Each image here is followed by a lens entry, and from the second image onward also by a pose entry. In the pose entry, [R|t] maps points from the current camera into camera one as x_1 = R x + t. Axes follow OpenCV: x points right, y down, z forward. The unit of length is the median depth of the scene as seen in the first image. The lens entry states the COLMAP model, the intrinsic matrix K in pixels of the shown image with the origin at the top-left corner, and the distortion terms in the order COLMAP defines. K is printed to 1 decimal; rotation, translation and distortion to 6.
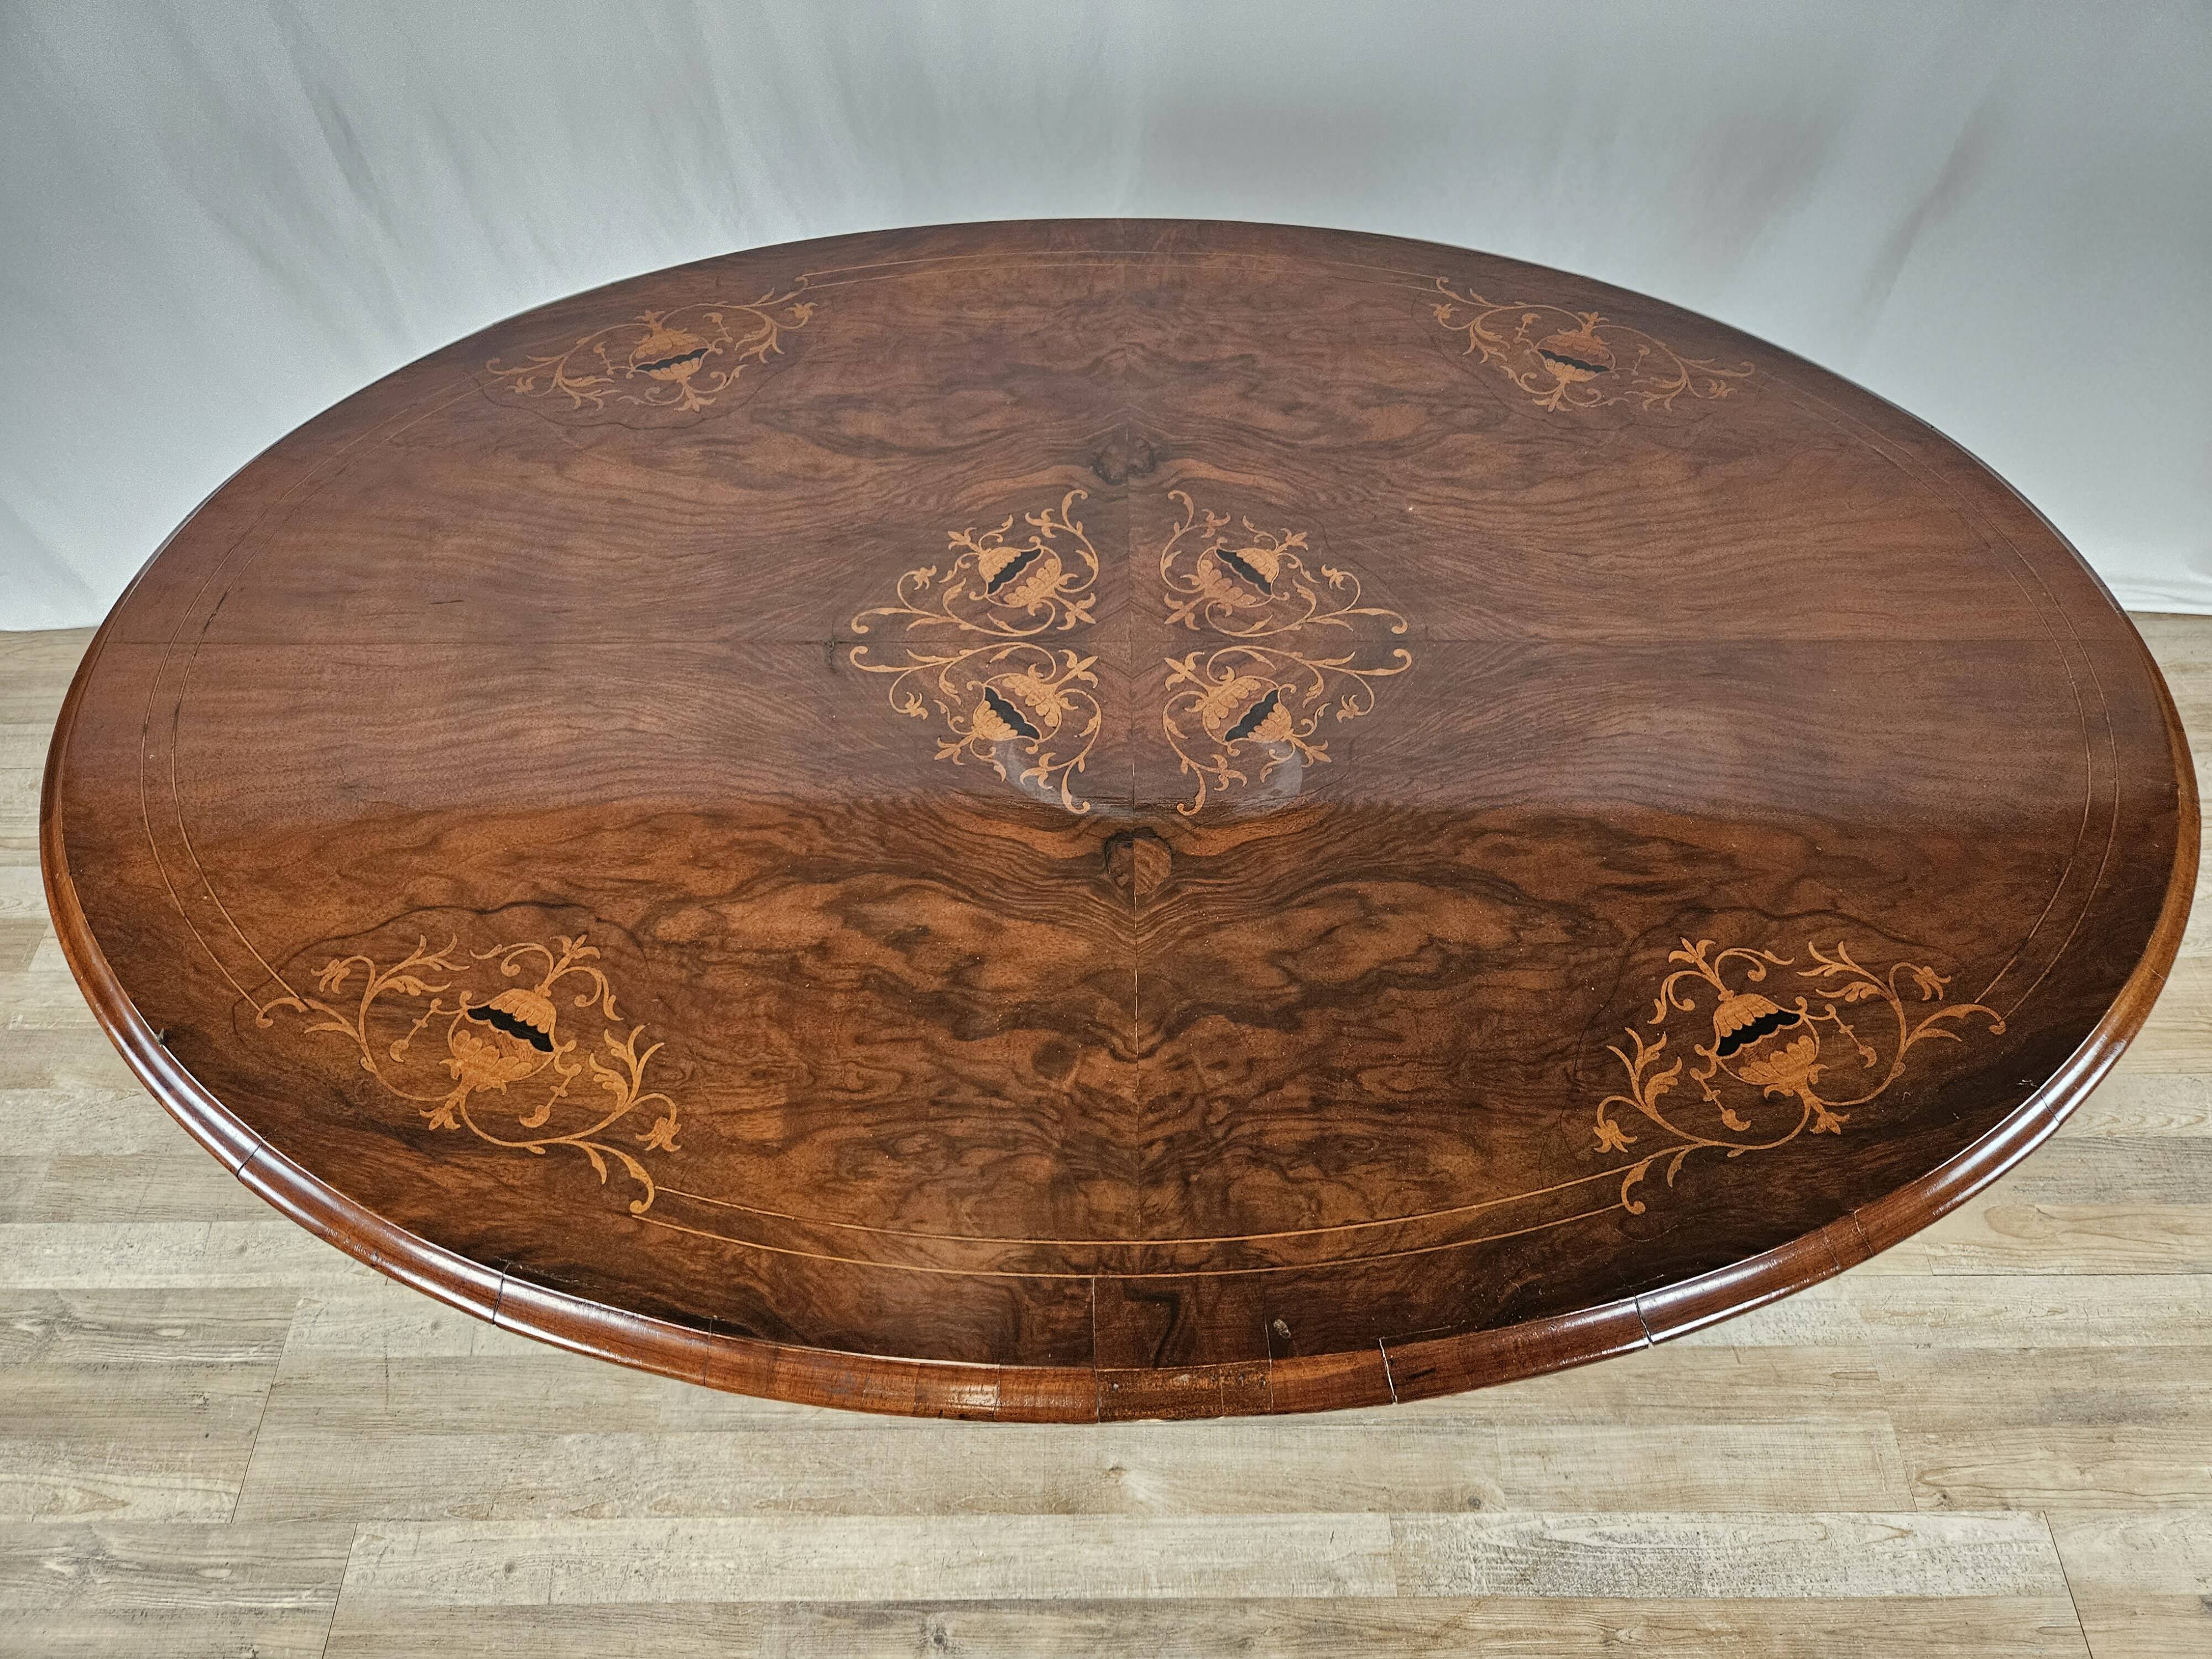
lens RADIAL K [[1526.2, 0, 1110.2], [0, 1526.2, 812.8], [0, 0, 1]] dist [0.042672, -0.051855]
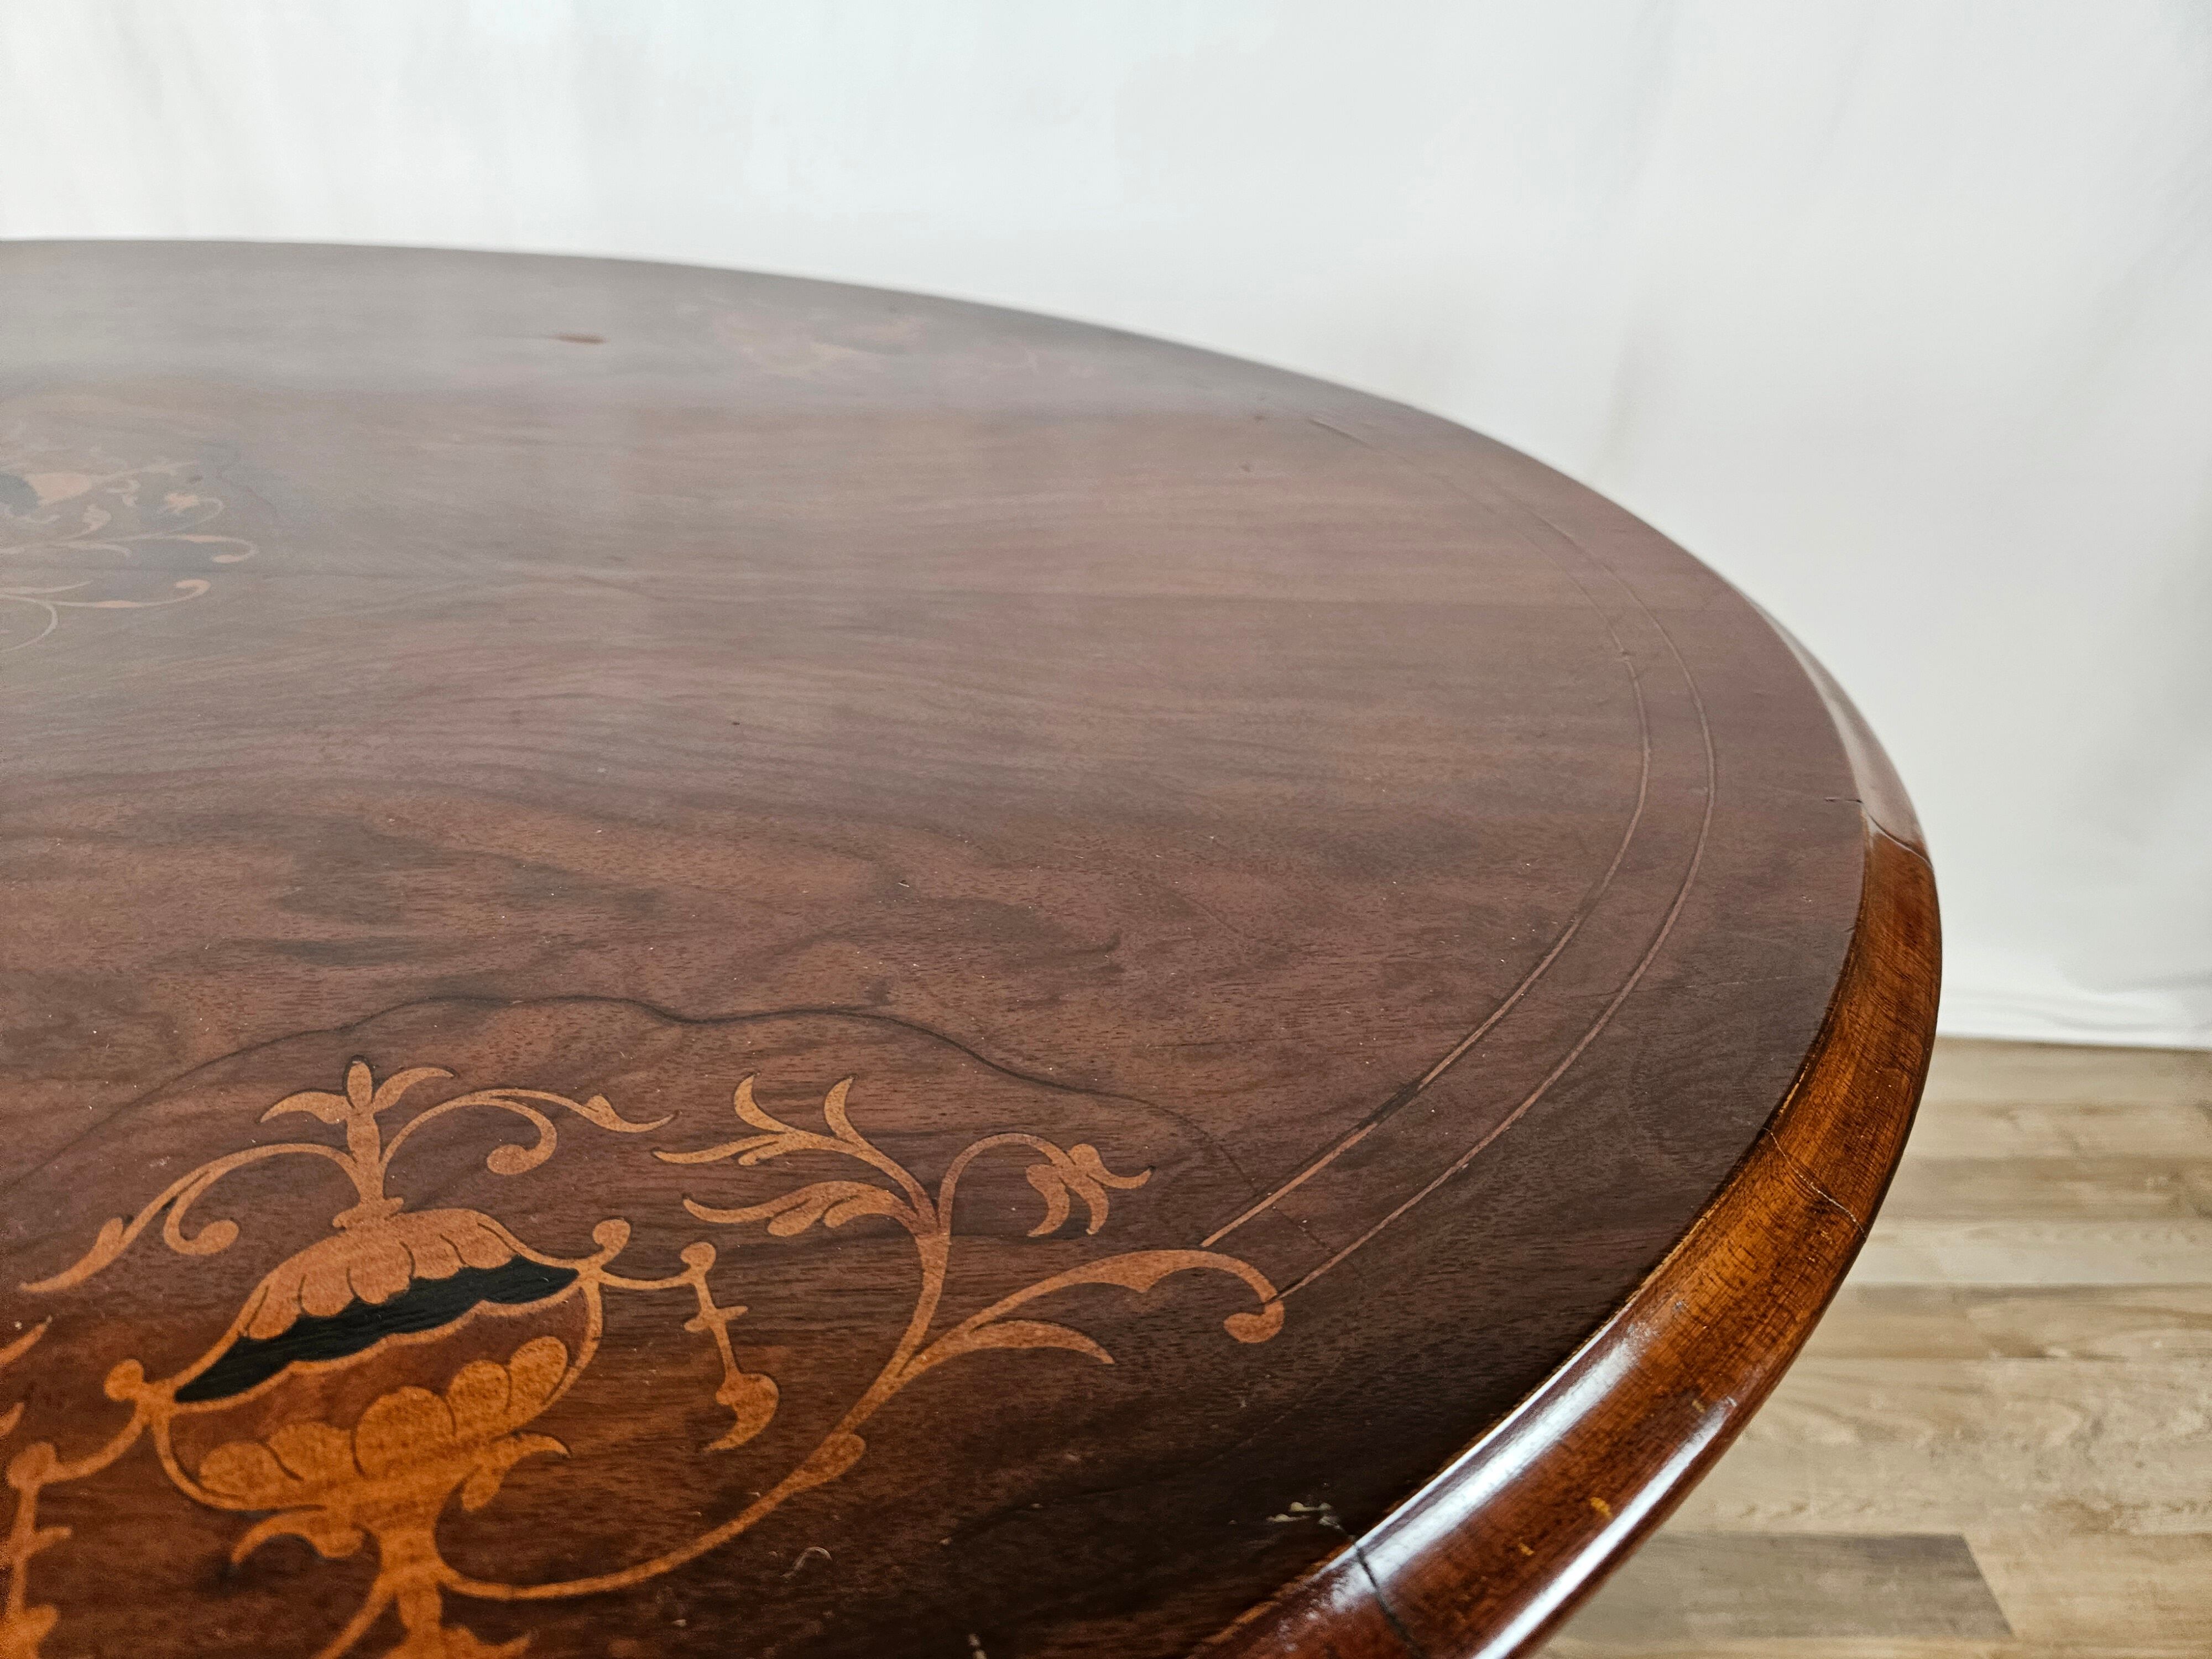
lens RADIAL K [[1526.2, 0, 1117.4], [0, 1526.2, 825.6], [0, 0, 1]] dist [0.042672, -0.051855]
pose [[0.999700, 0.018509, 0.016028, 0.485376], [-0.010682, 0.918745, -0.394707, 0.149186], [-0.022032, 0.394418, 0.918667, 0.626686]]
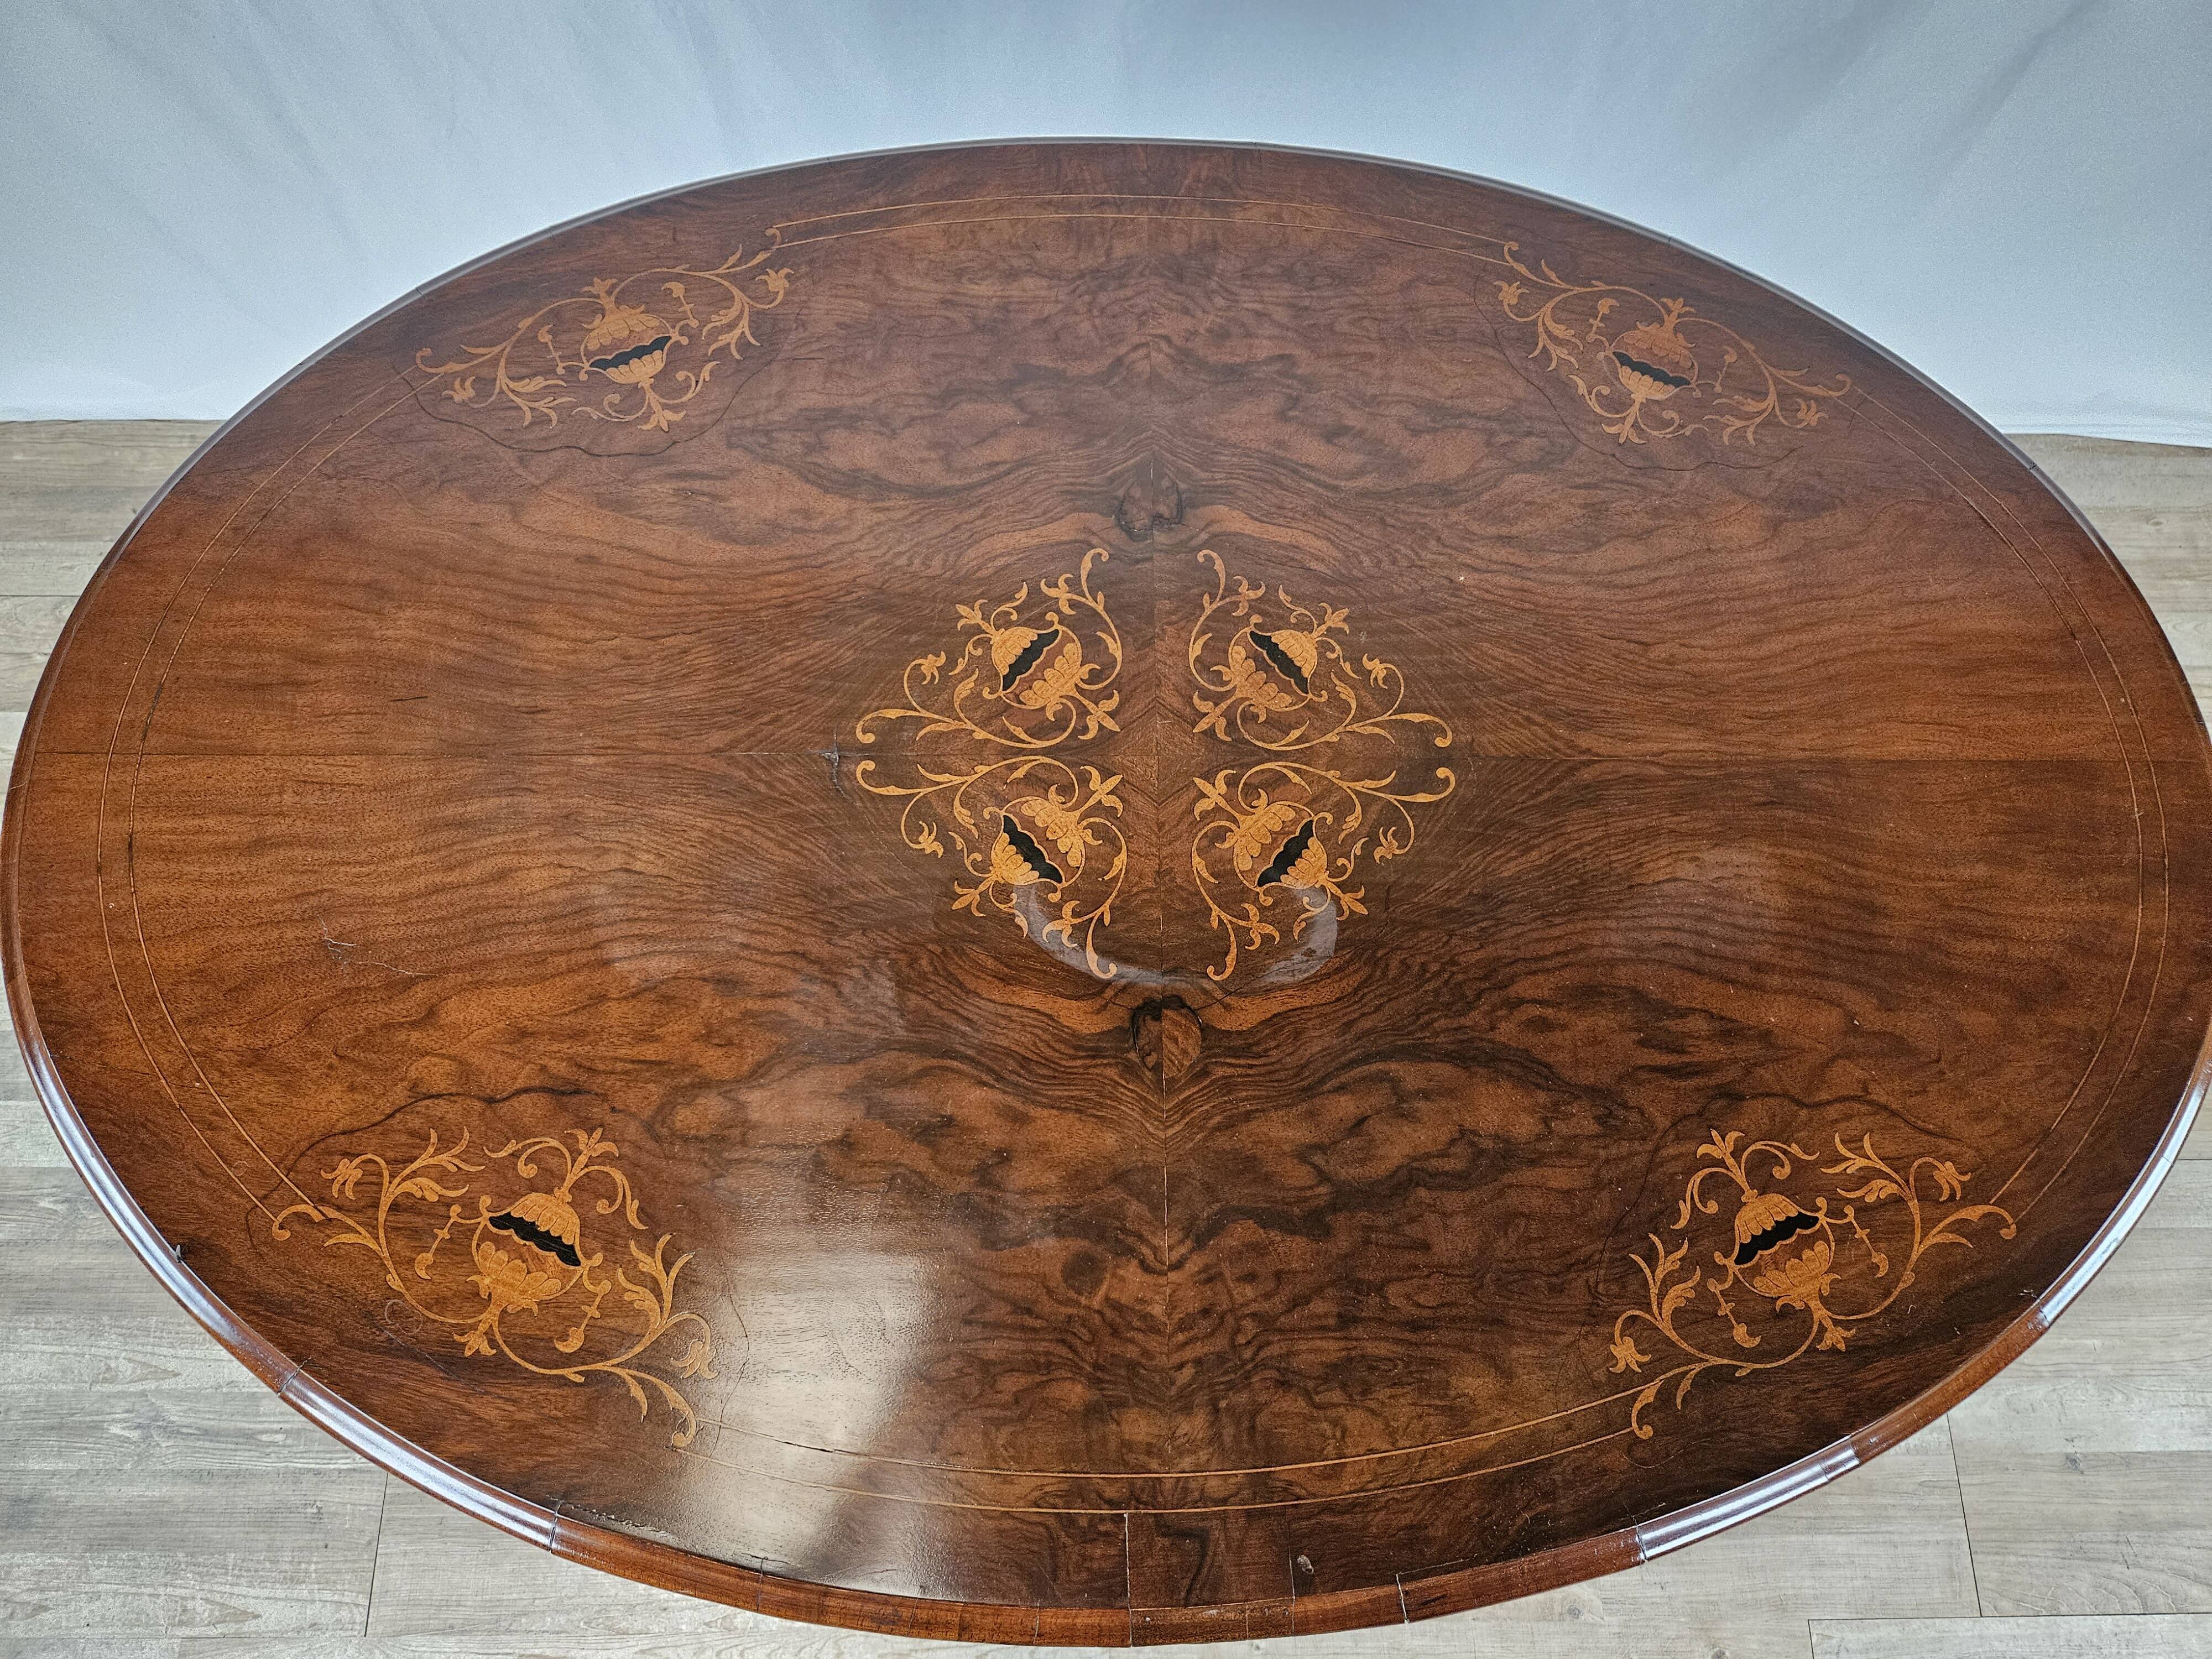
lens RADIAL K [[1526.2, 0, 1108.9], [0, 1526.2, 785.4], [0, 0, 1]] dist [0.042672, -0.051855]
pose [[0.999456, 0.007955, 0.032015, -0.048497], [-0.016480, 0.961116, 0.275653, -0.370638], [-0.028578, -0.276031, 0.960724, 0.104772]]
